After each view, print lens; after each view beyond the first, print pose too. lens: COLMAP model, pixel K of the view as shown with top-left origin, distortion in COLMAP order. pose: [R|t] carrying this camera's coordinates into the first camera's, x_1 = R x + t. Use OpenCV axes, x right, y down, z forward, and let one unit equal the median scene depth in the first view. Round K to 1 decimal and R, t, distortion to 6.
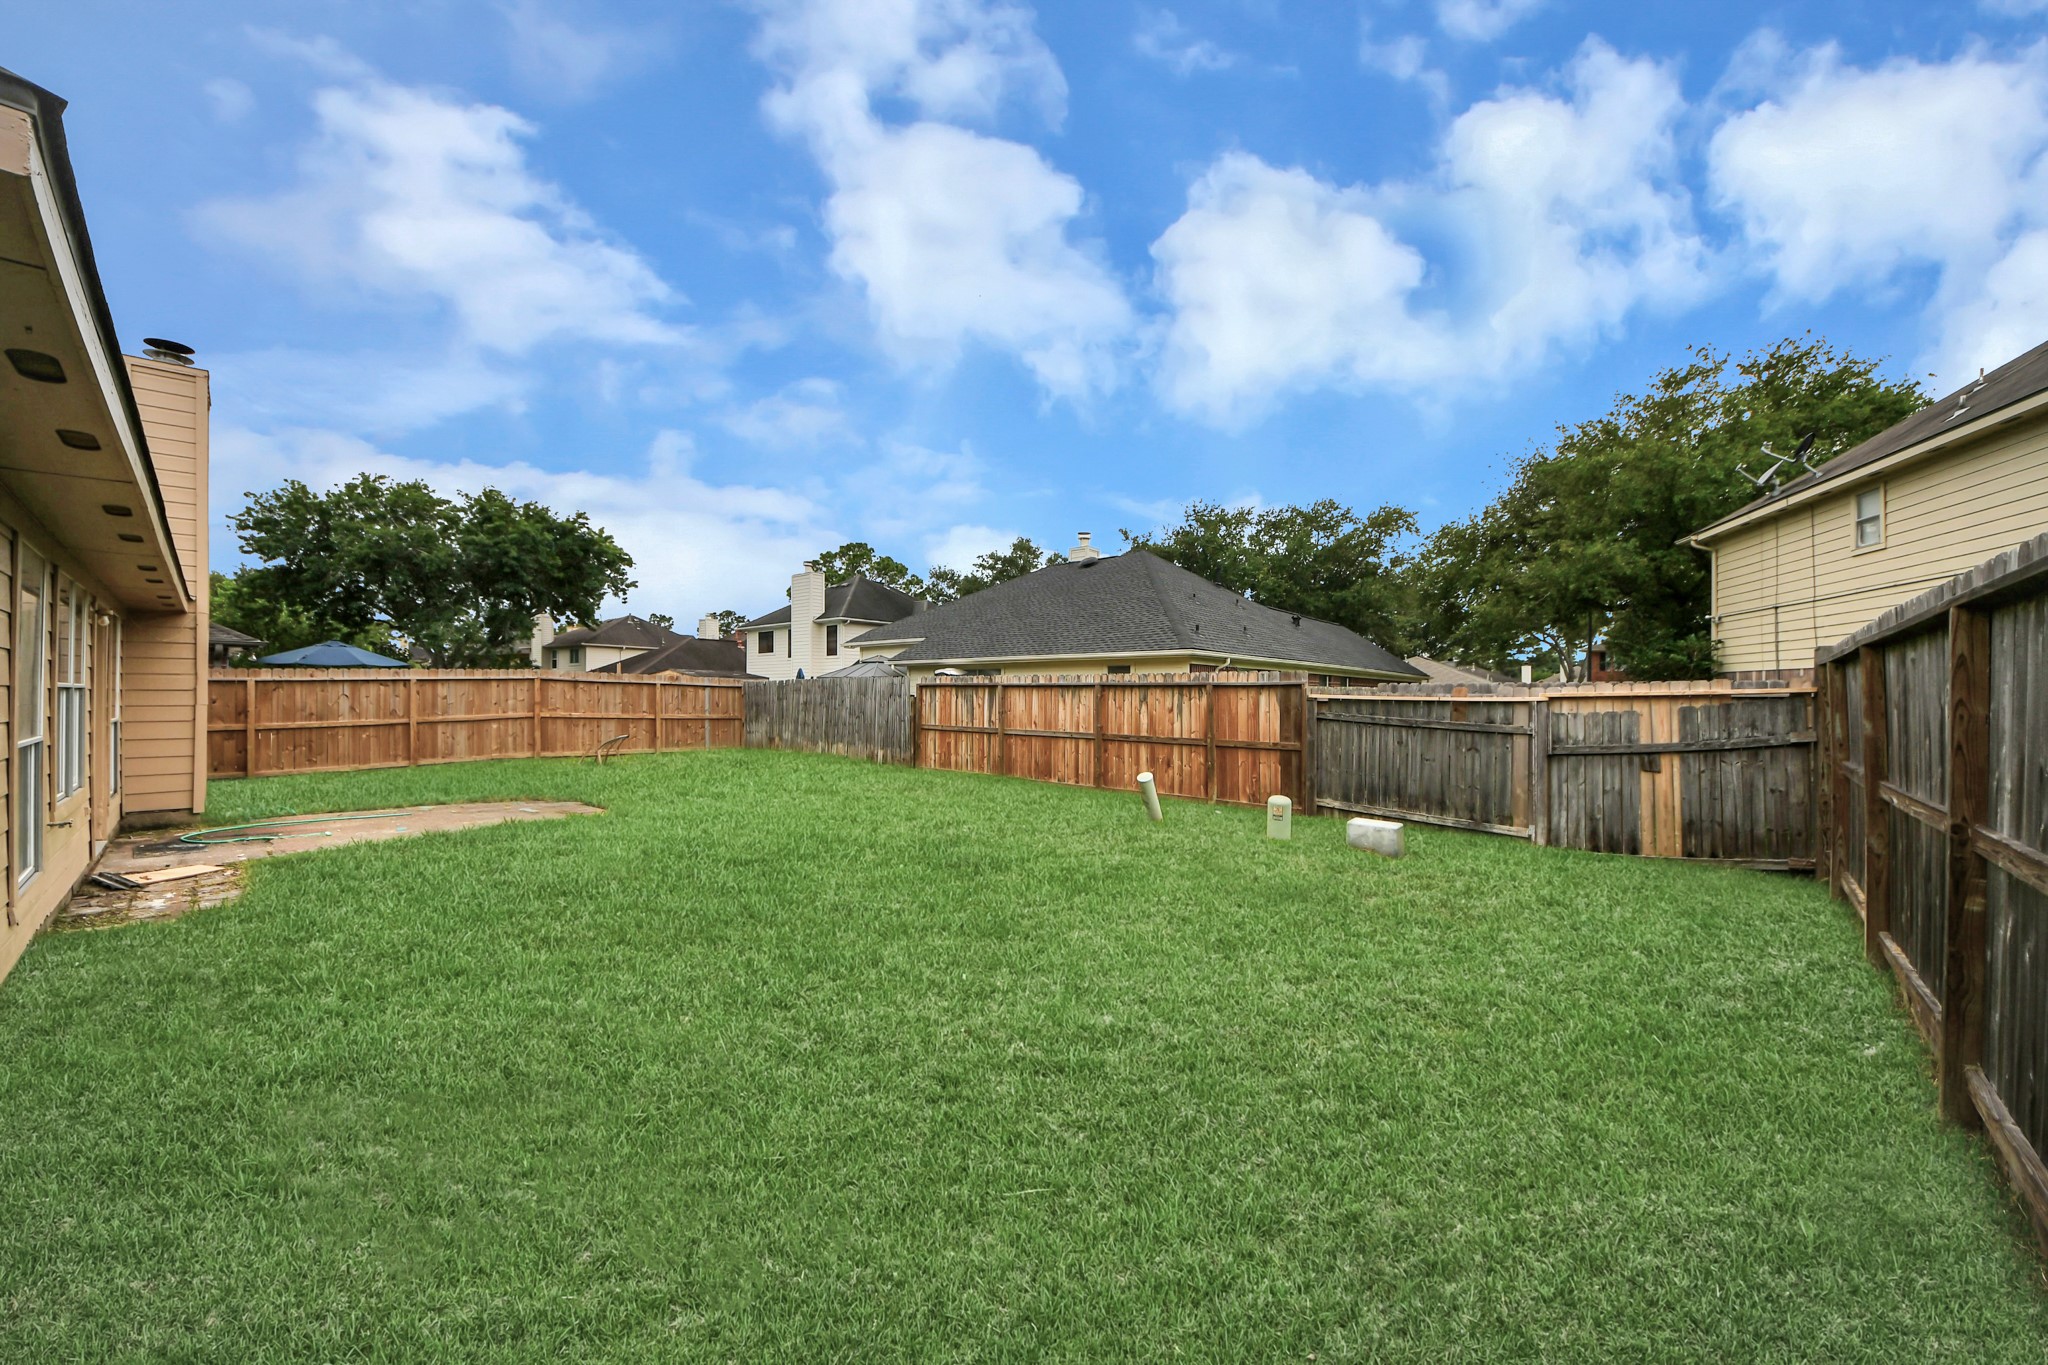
lens RADIAL K [[755.9, 0, 1016.5], [0, 755.9, 686.7], [0, 0, 1]] dist [0.000072, -0.000013]
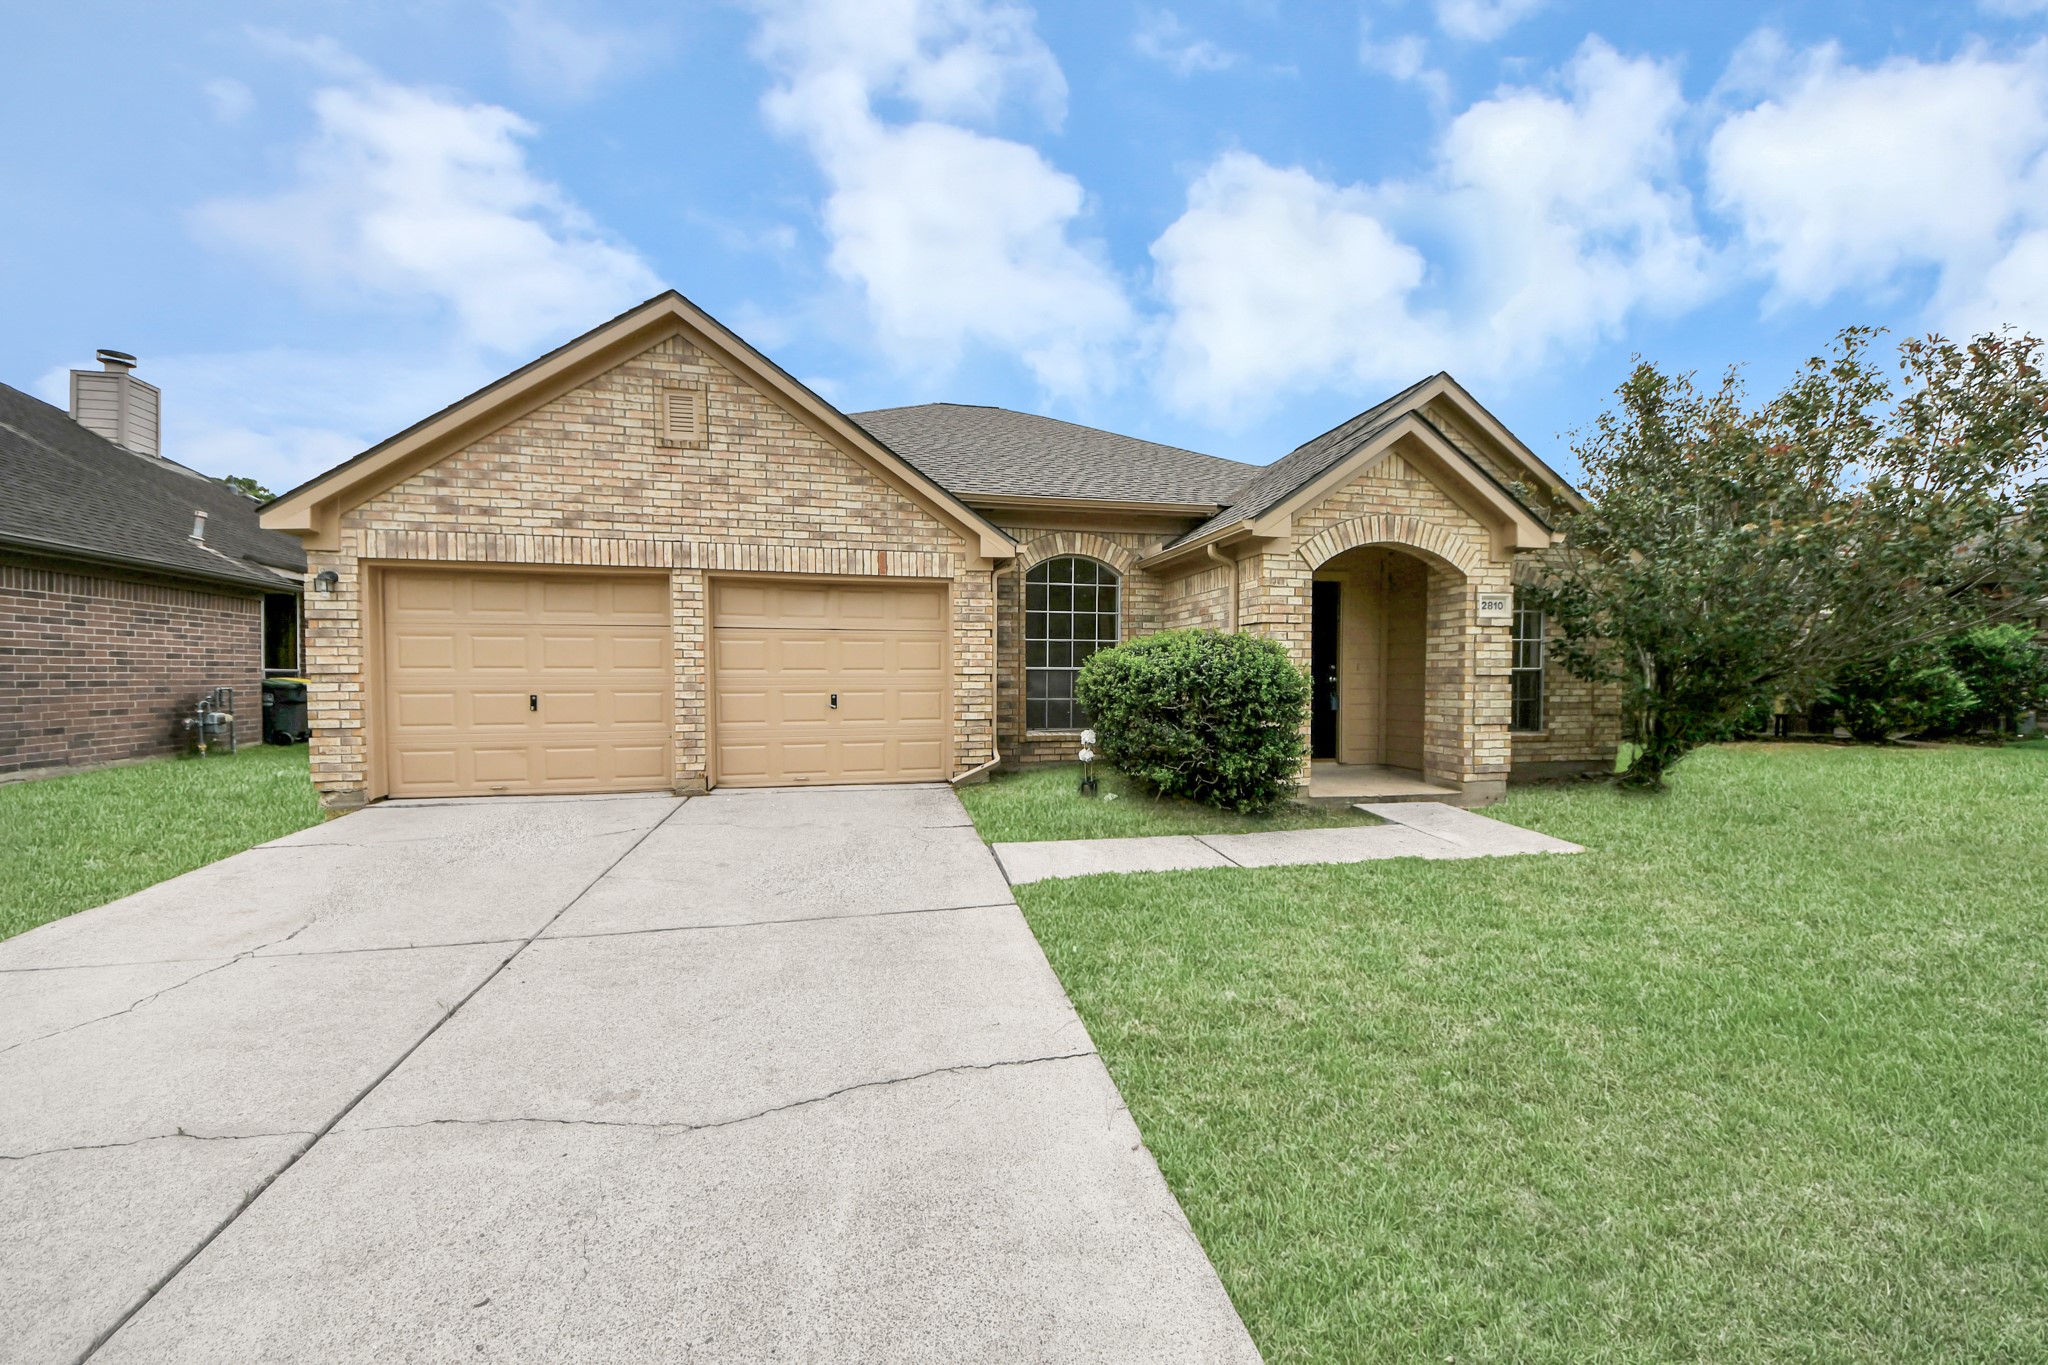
lens RADIAL K [[755.9, 0, 1016.5], [0, 755.9, 686.7], [0, 0, 1]] dist [0.000072, -0.000013]
pose [[1.000000, -0.000035, -0.000035, -0.140442], [0.000035, 1.000000, -0.000022, 0.062231], [0.000035, 0.000022, 1.000000, 0.073626]]
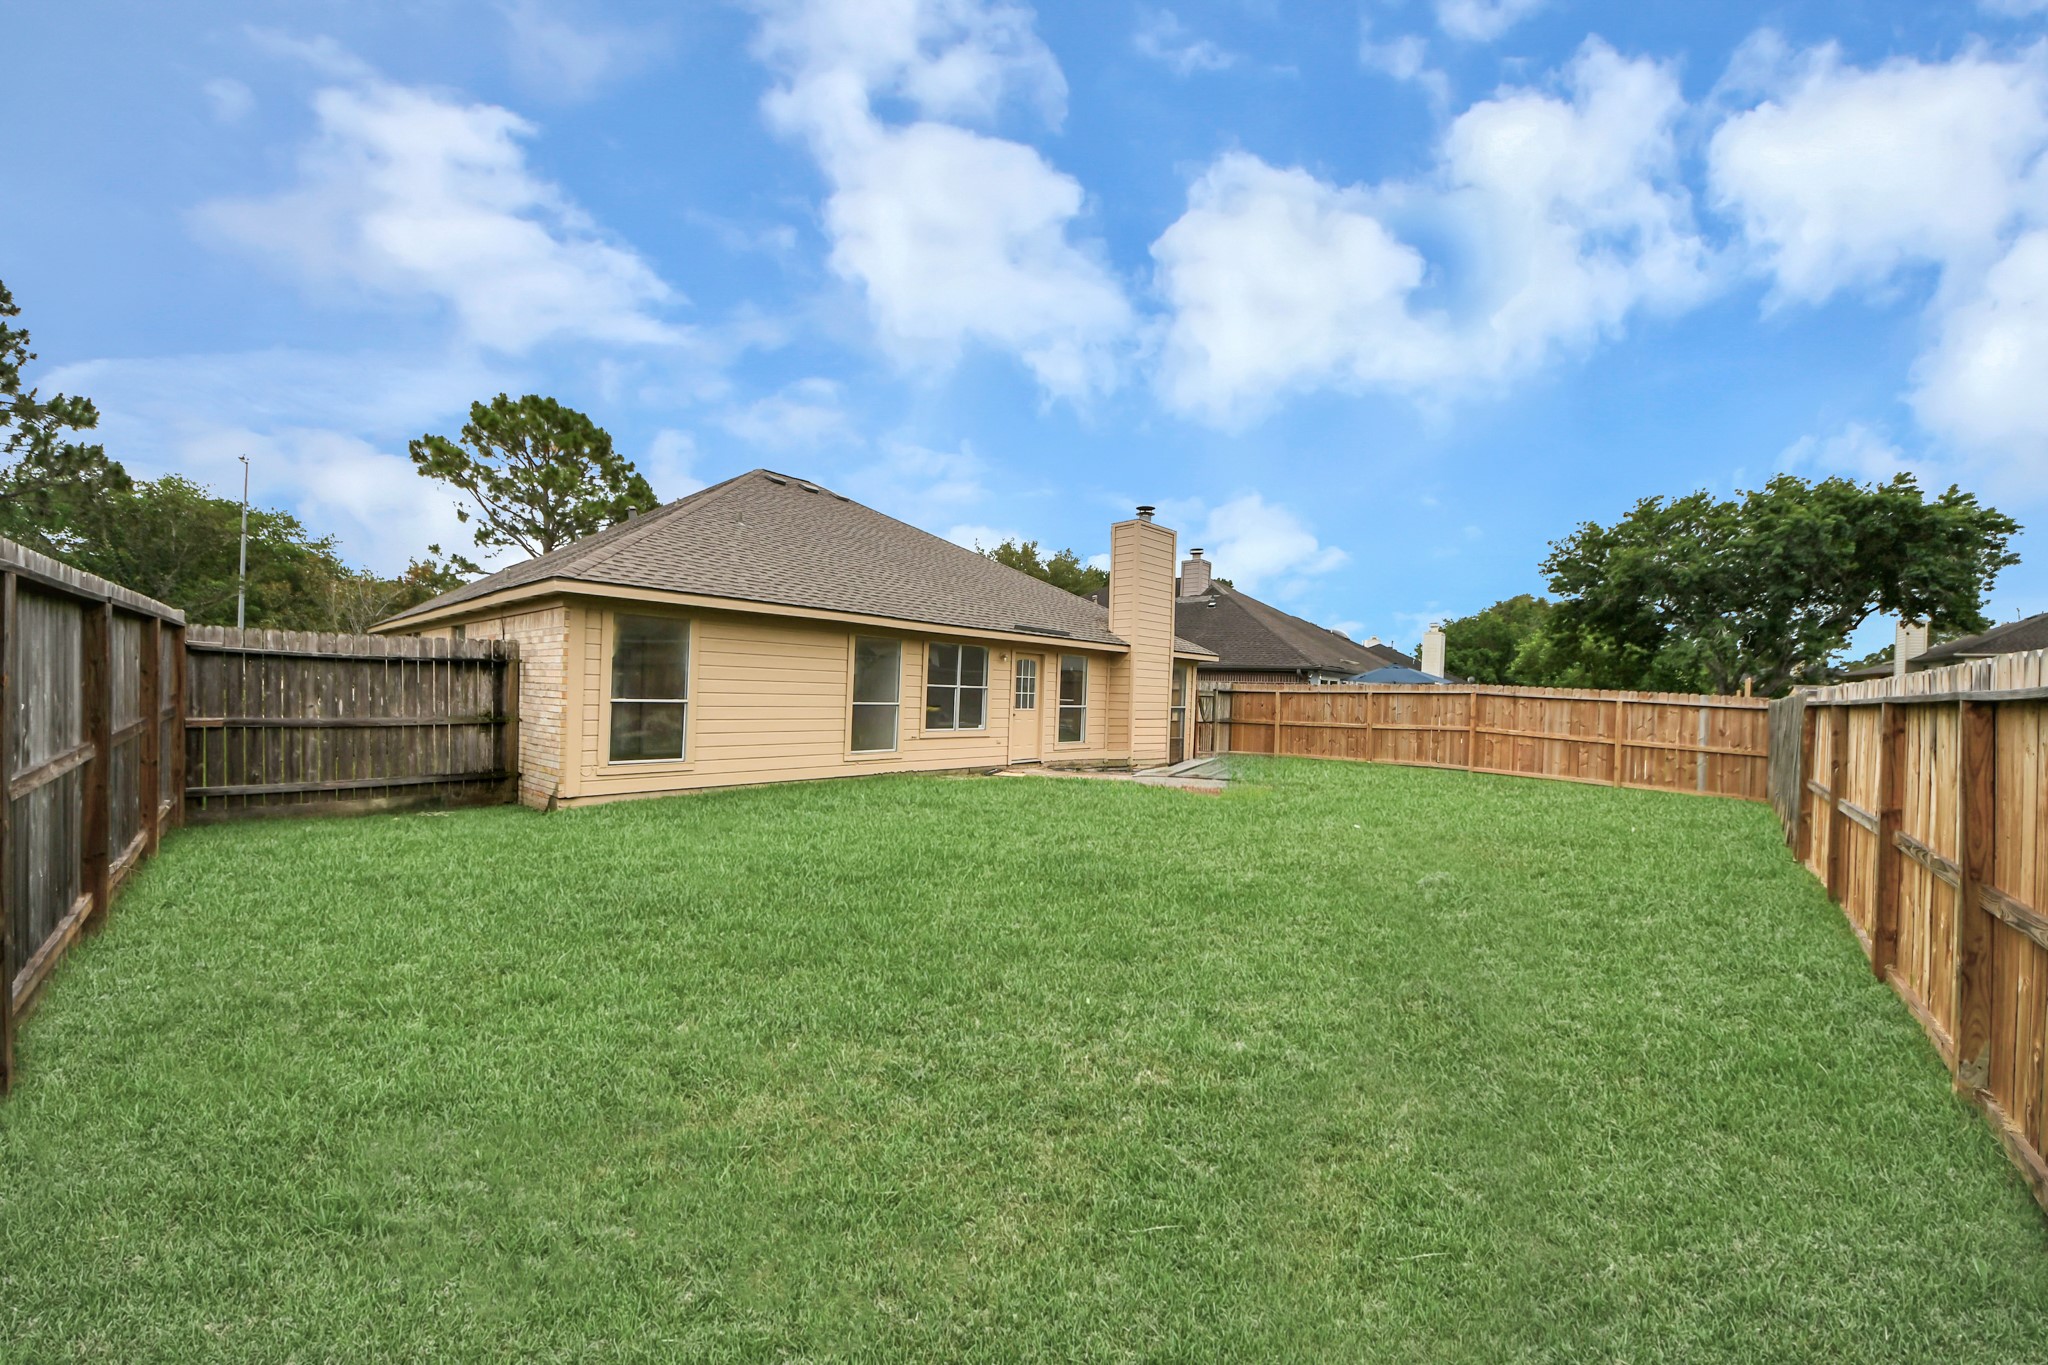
lens RADIAL K [[755.9, 0, 1016.5], [0, 755.9, 686.7], [0, 0, 1]] dist [0.000072, -0.000013]
pose [[1.000000, -0.000021, -0.000014, -0.158526], [0.000021, 1.000000, -0.000007, -0.008637], [0.000014, 0.000007, 1.000000, 0.055855]]
